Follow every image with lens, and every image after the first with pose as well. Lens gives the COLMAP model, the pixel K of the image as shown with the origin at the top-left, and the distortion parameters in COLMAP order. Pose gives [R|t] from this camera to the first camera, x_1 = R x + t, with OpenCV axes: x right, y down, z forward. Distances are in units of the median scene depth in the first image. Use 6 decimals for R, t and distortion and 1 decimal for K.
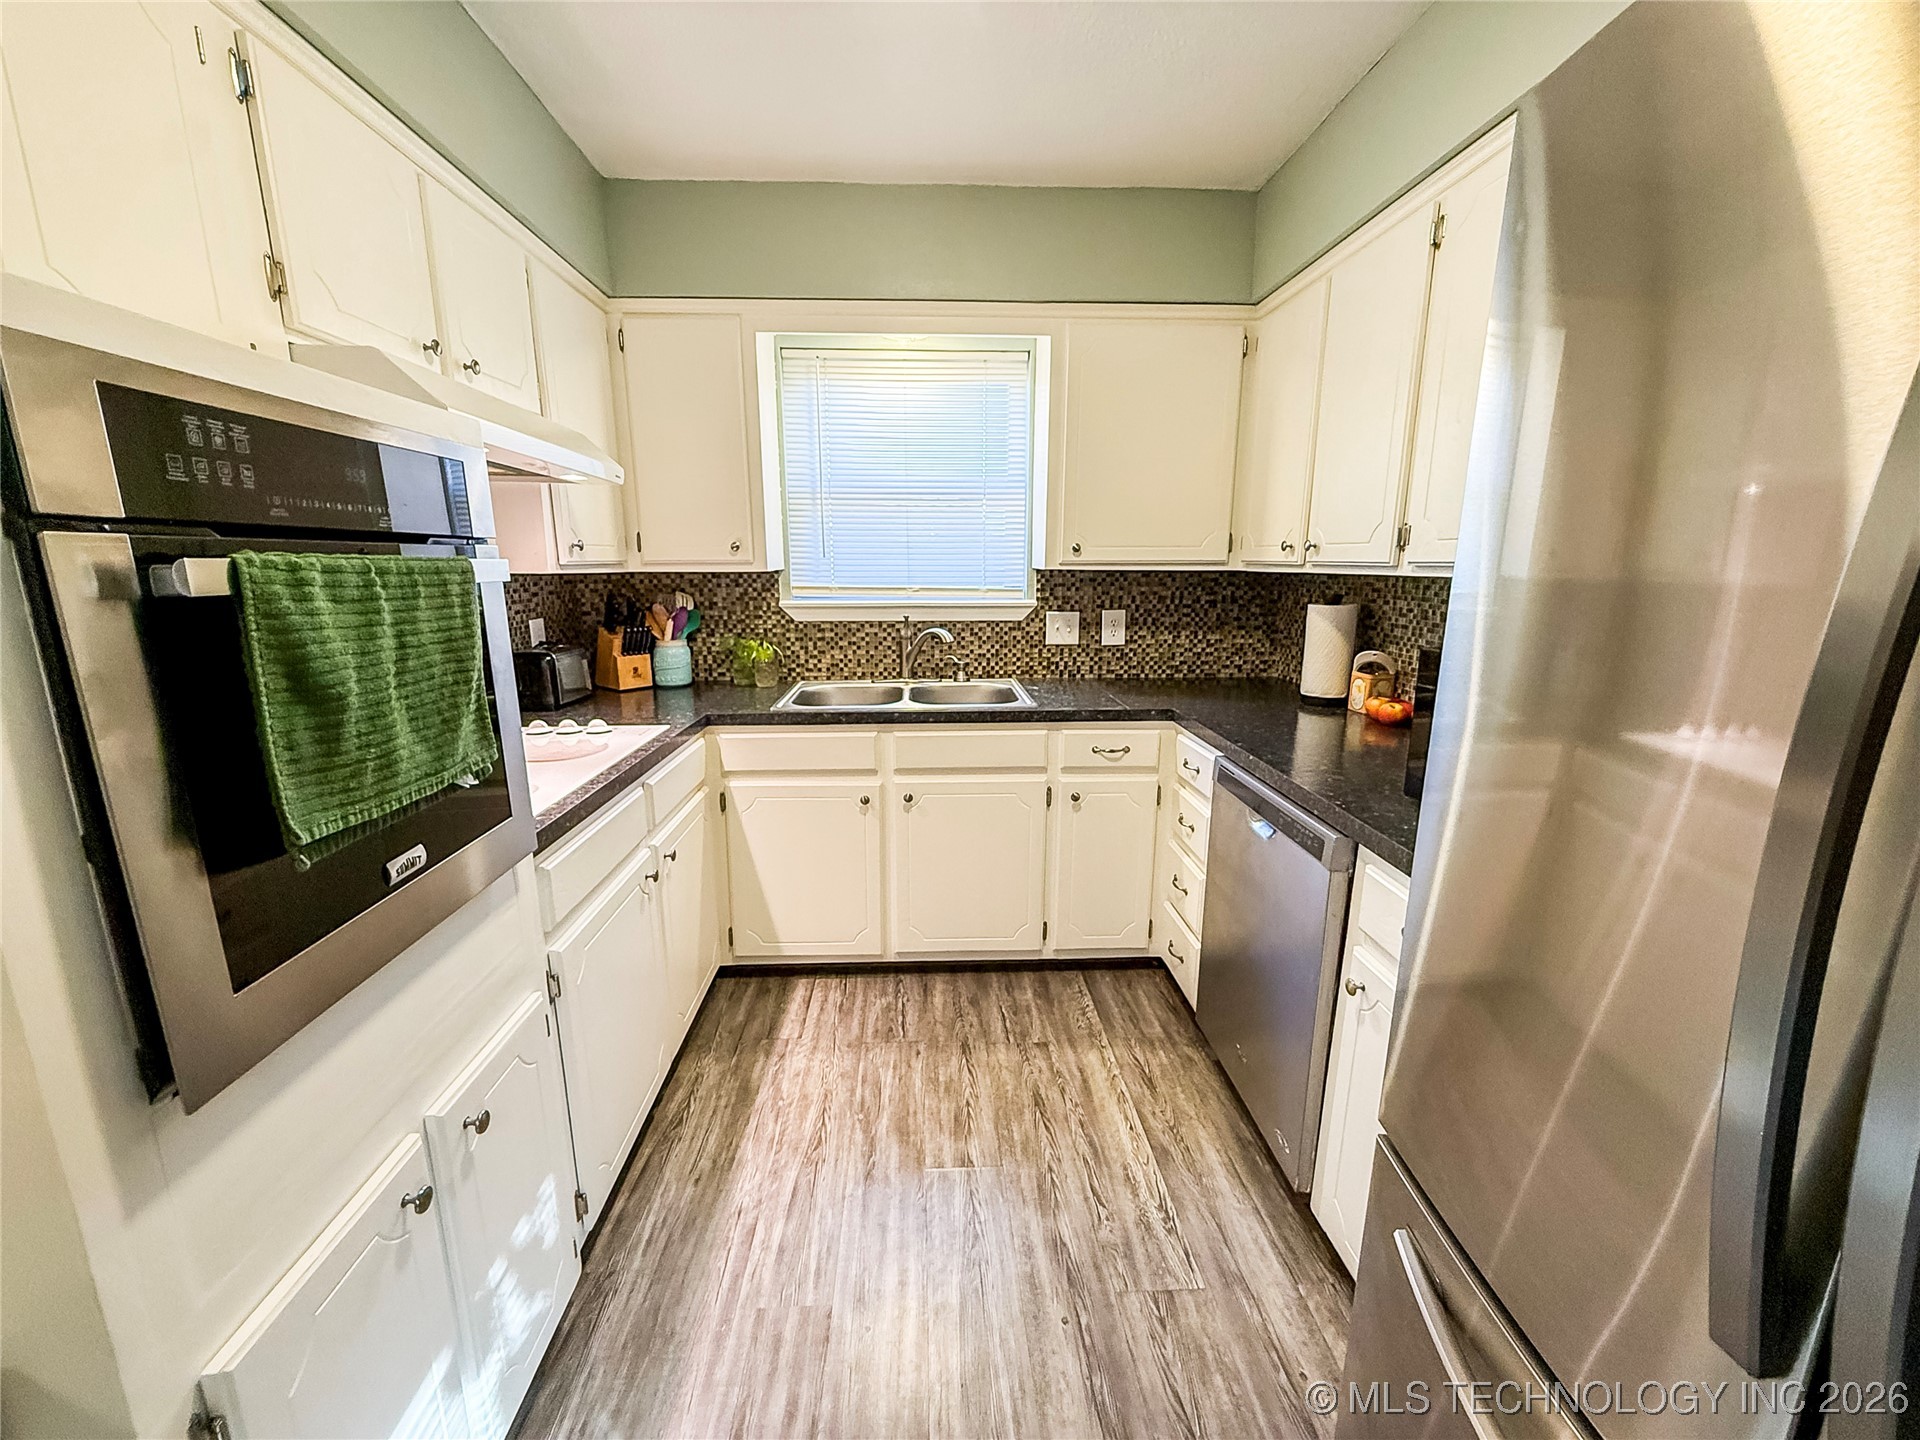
lens RADIAL K [[766.4, 0, 950.0], [0, 766.4, 716.6], [0, 0, 1]] dist [0.000789, -0.000111]
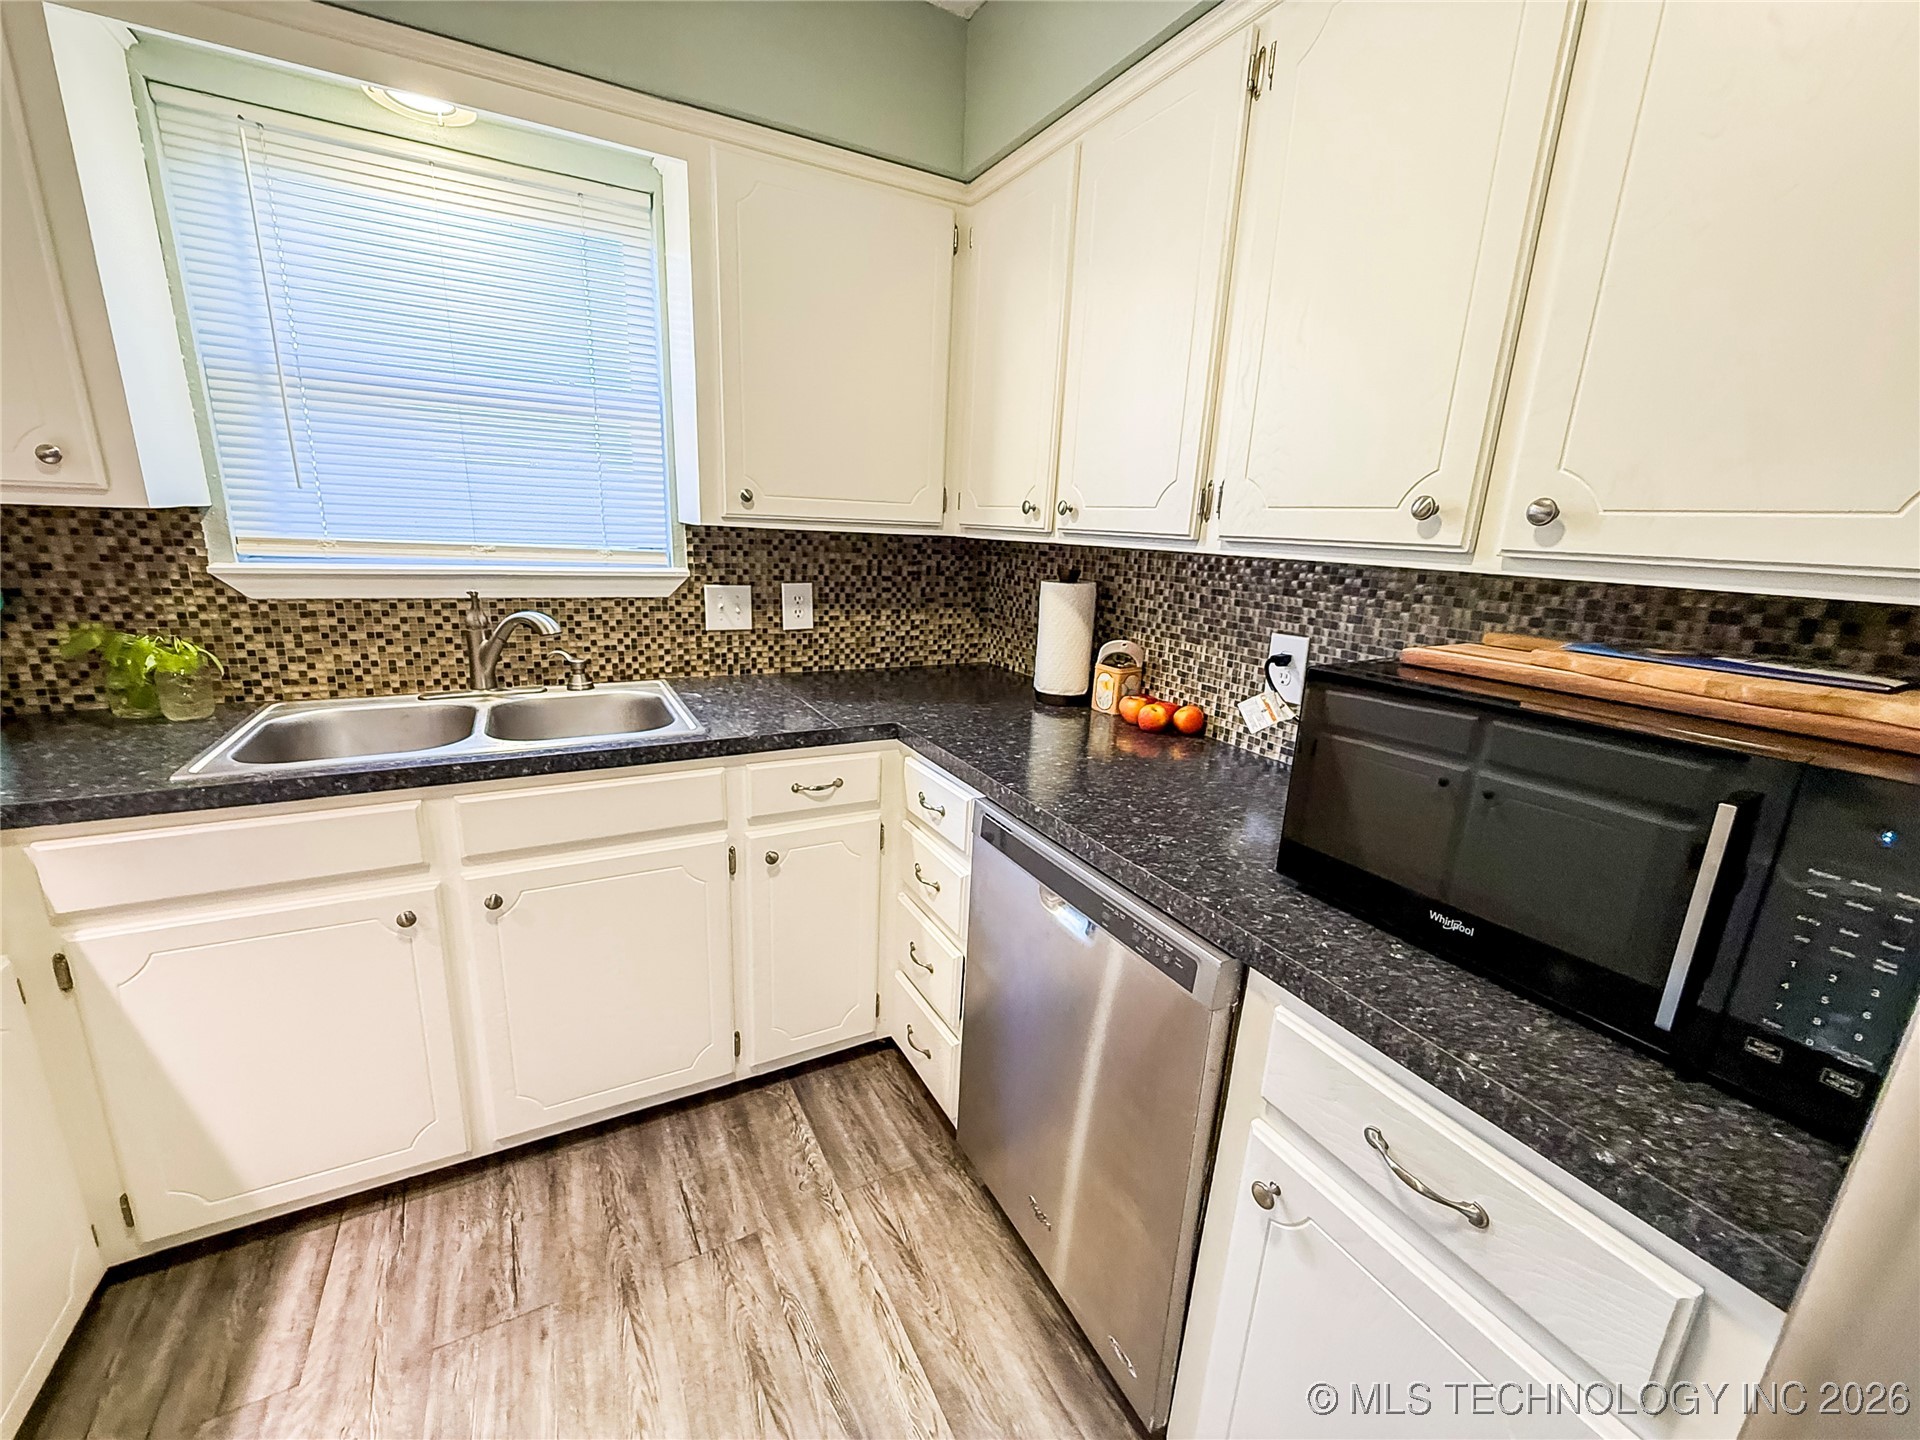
lens RADIAL K [[766.4, 0, 954.9], [0, 766.4, 720.0], [0, 0, 1]] dist [0.000789, -0.000111]
pose [[0.897118, -0.071747, 0.435927, 0.018276], [0.046615, 0.996589, 0.068094, -0.060003], [-0.439326, -0.040767, 0.897402, 0.305672]]
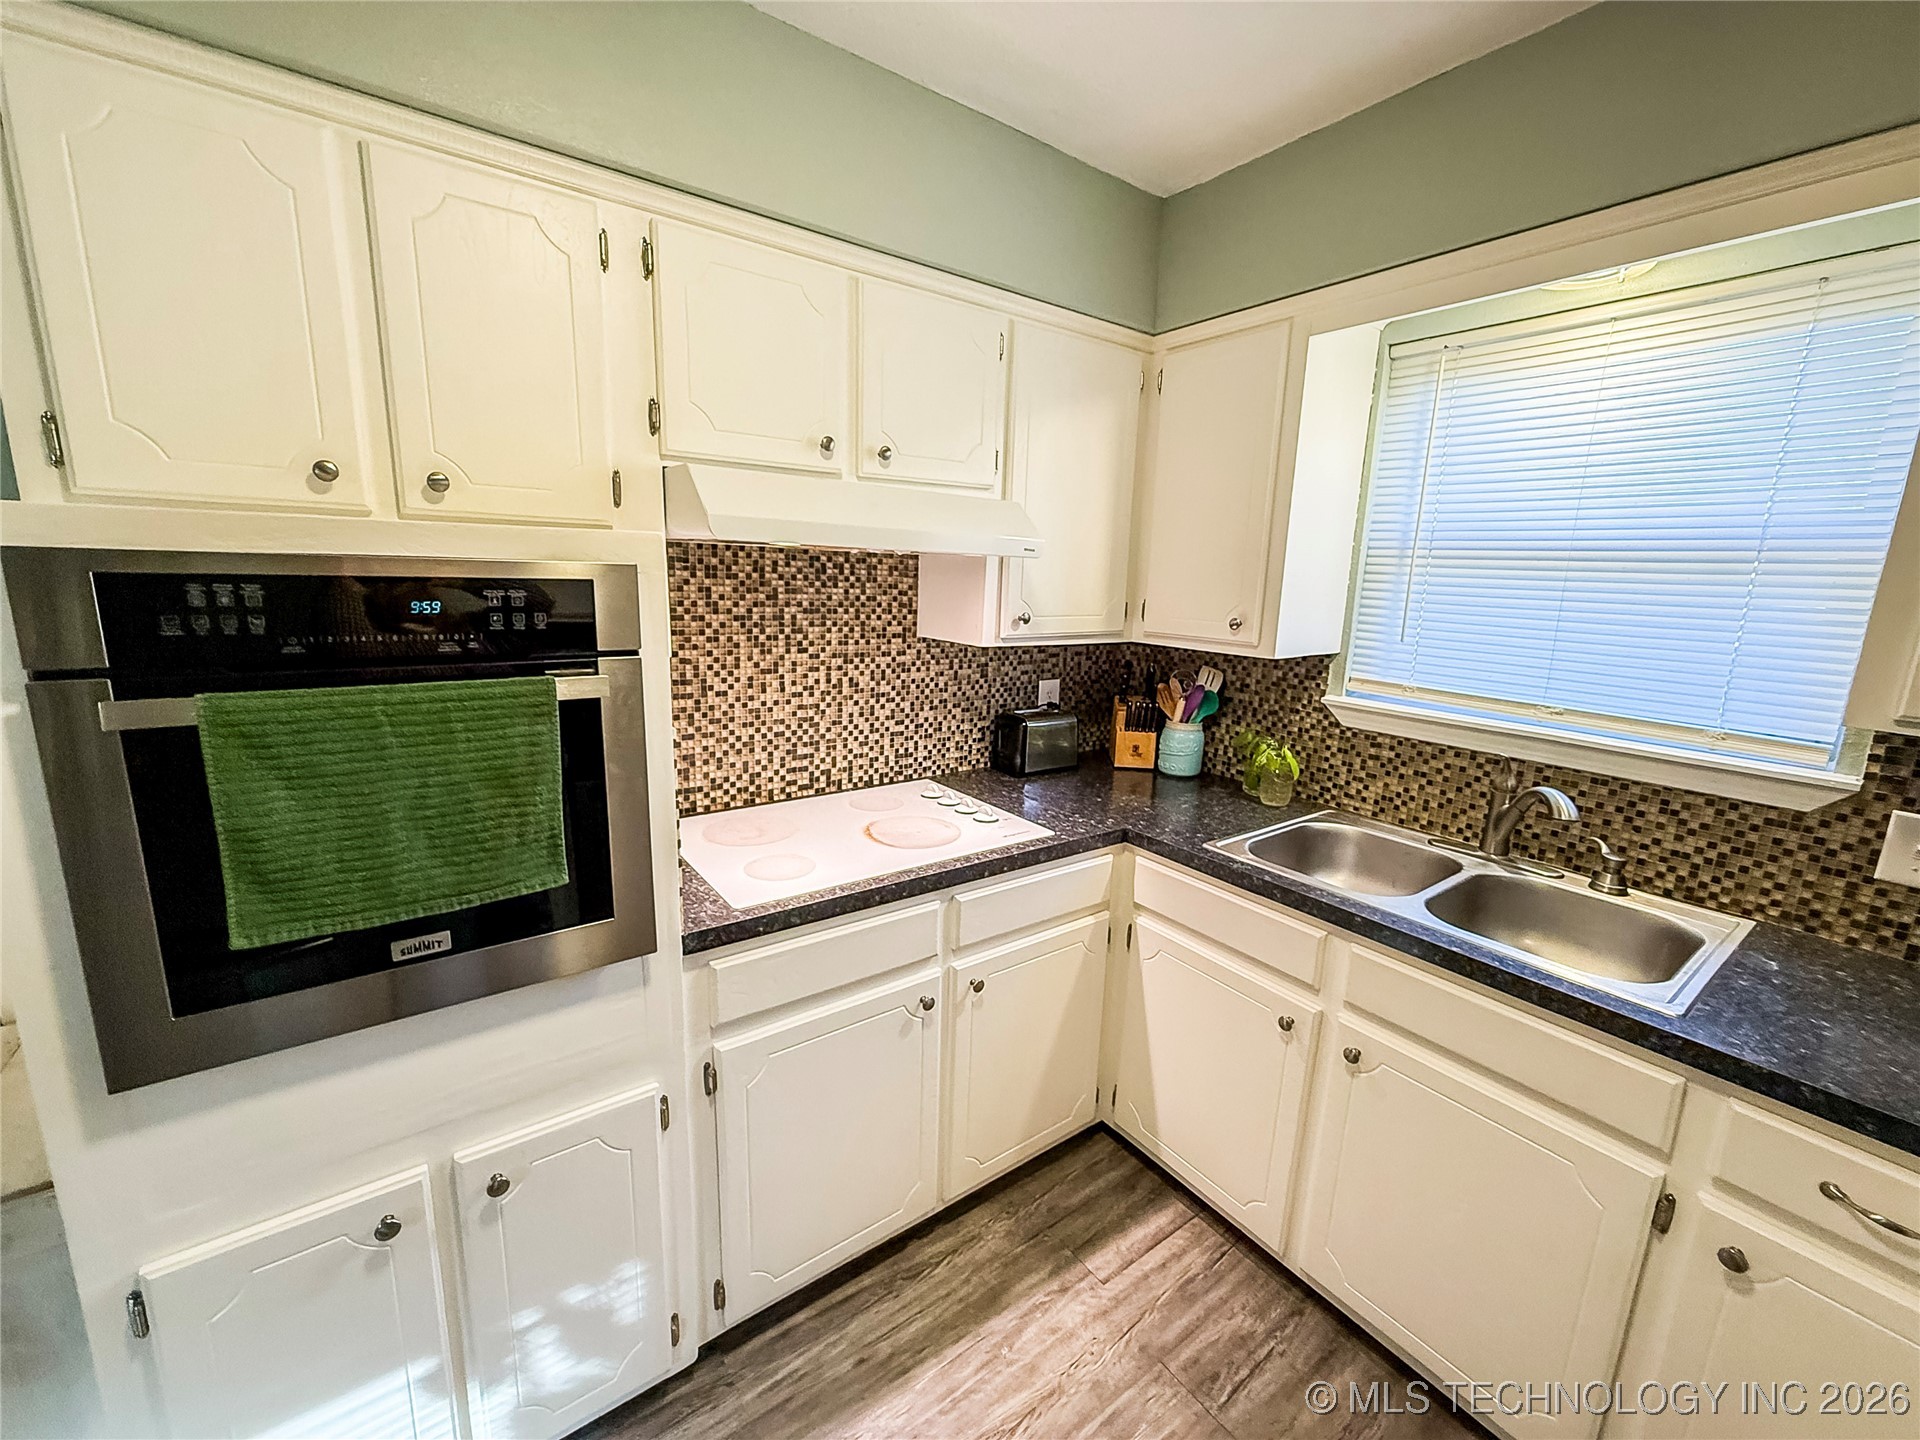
lens RADIAL K [[766.4, 0, 949.2], [0, 766.4, 720.1], [0, 0, 1]] dist [0.000789, -0.000111]
pose [[0.553342, 0.181147, -0.813018, 0.216168], [-0.197805, 0.976722, 0.082995, -0.142484], [0.809126, 0.114894, 0.576293, 0.354079]]
